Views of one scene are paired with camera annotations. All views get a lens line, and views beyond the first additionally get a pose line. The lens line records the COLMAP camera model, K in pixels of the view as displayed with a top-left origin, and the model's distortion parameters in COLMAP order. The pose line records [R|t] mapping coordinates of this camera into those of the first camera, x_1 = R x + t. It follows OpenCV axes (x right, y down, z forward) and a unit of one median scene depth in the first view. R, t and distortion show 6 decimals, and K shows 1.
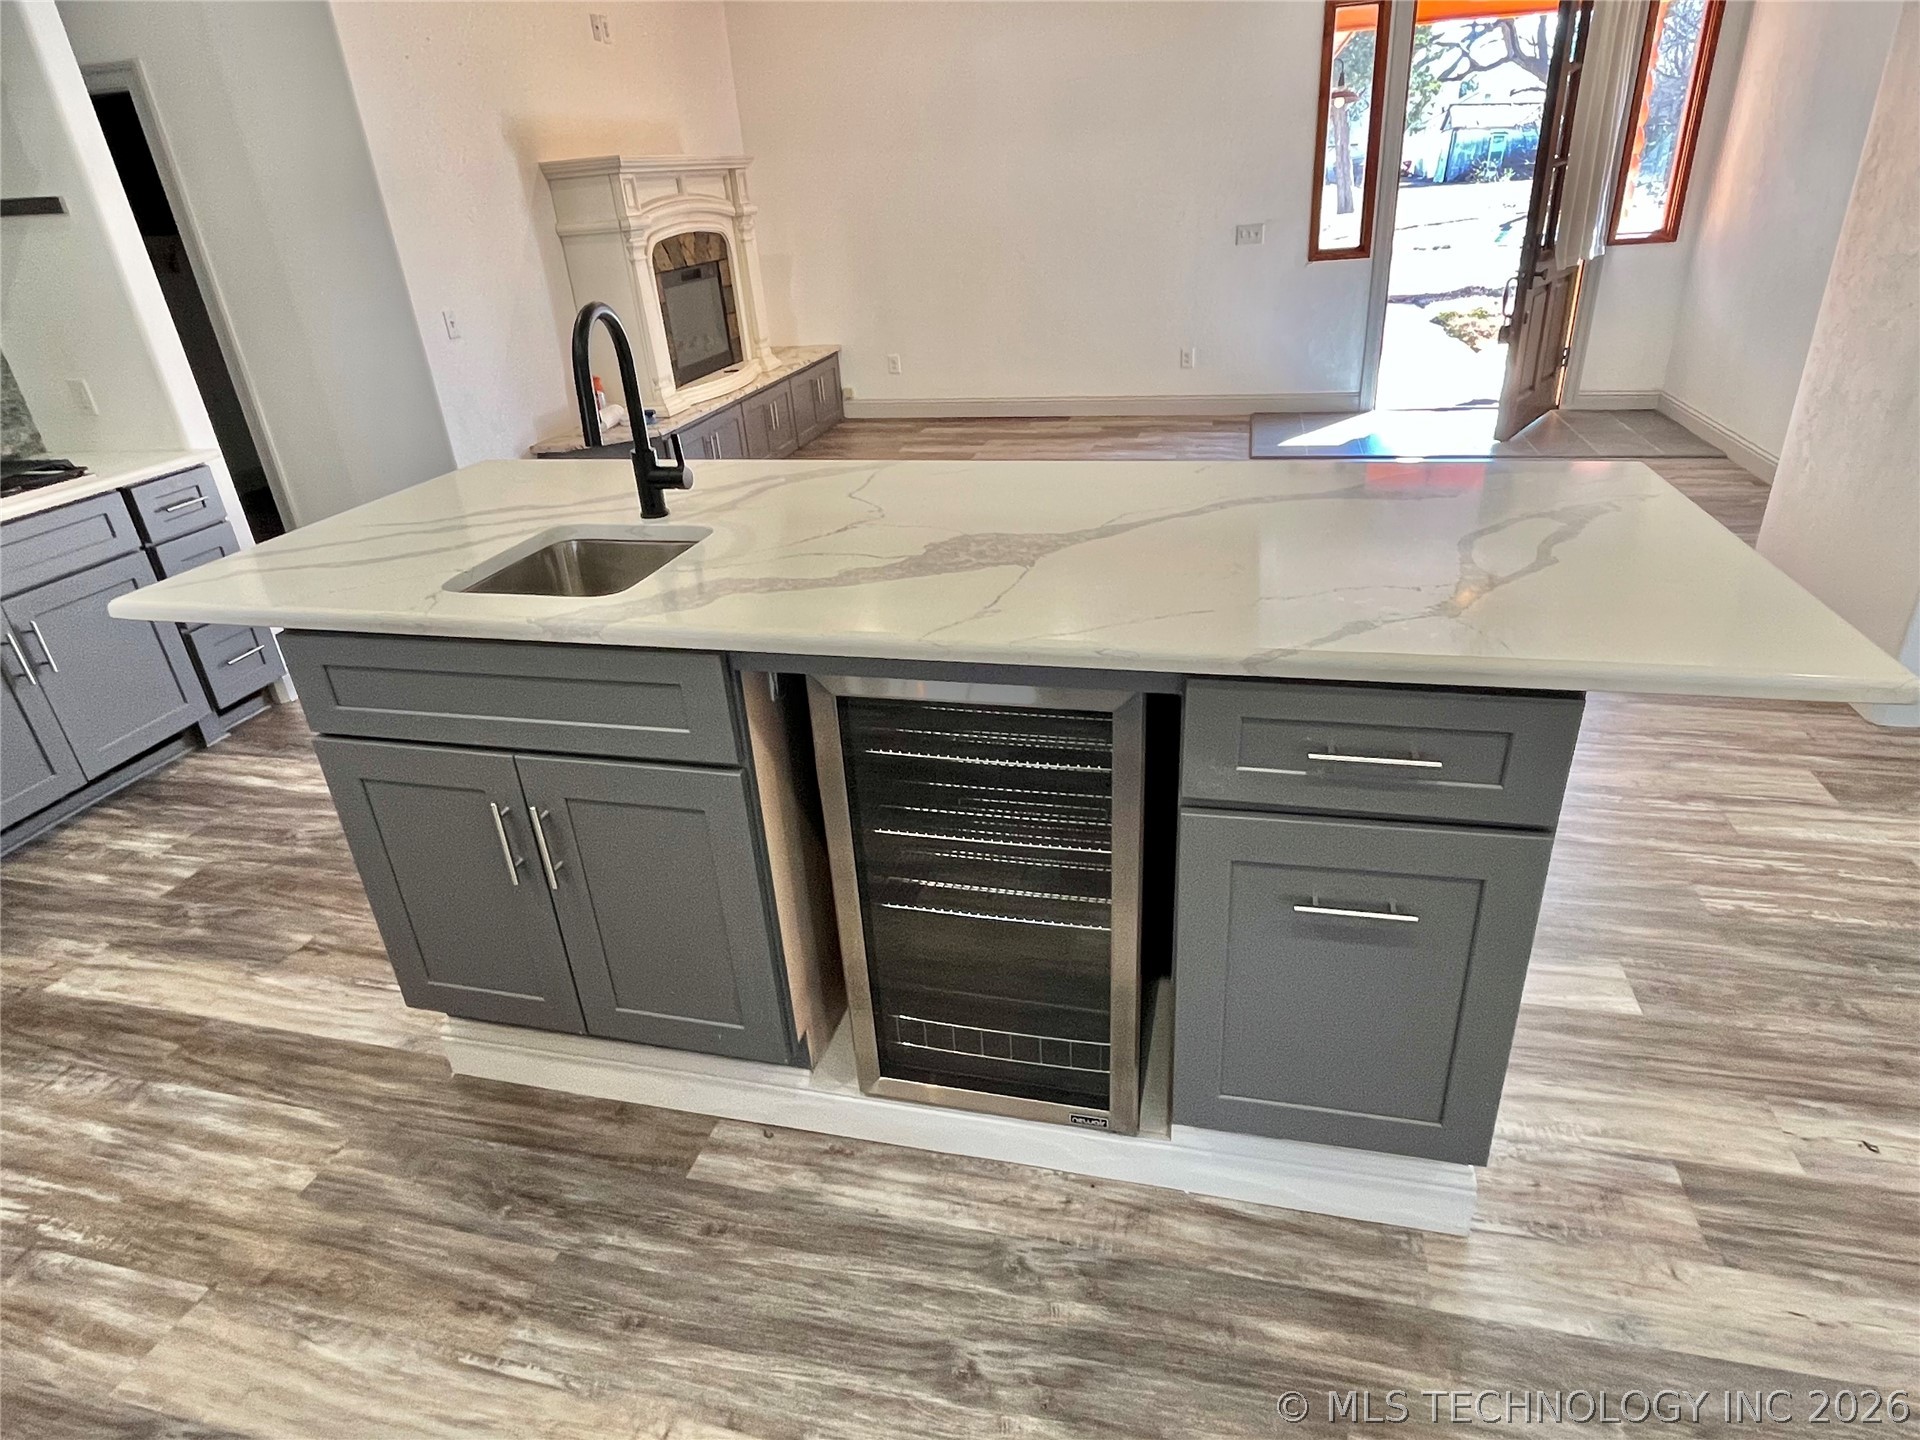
lens RADIAL K [[1086.6, 0, 960.0], [0, 1086.6, 720.0], [0, 0, 1]] dist [-0.004072, -0.000707]
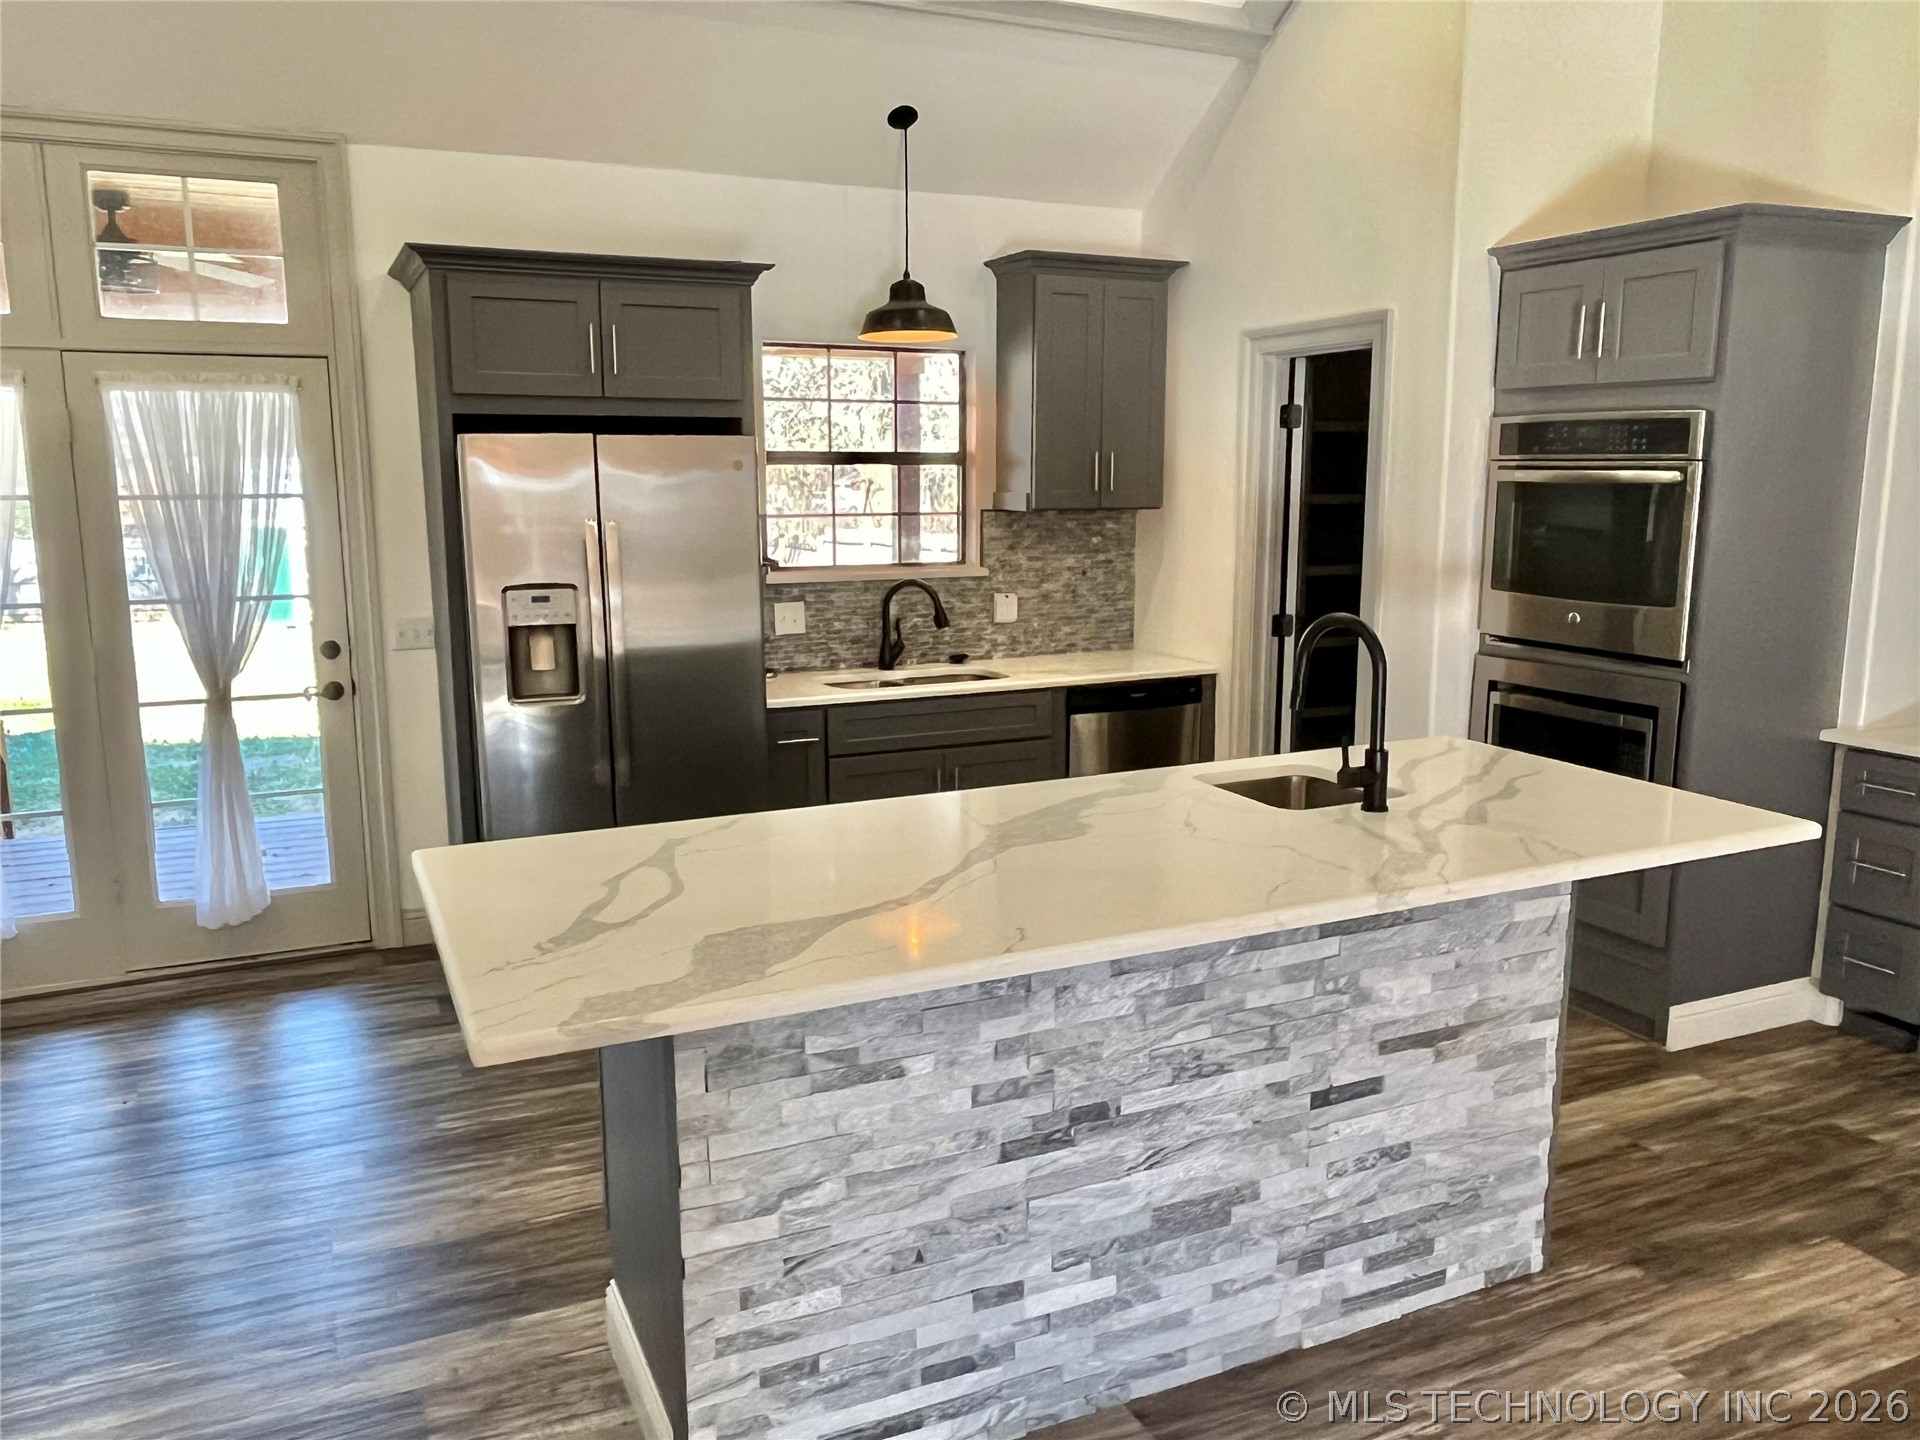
lens RADIAL K [[1428.5, 0, 942.4], [0, 1428.5, 727.4], [0, 0, 1]] dist [0.001928, -0.006841]
pose [[-0.783290, 0.174588, -0.596637, 0.719052], [-0.230461, 0.809814, 0.539526, -0.749548], [0.577360, 0.560107, -0.594084, 1.266670]]
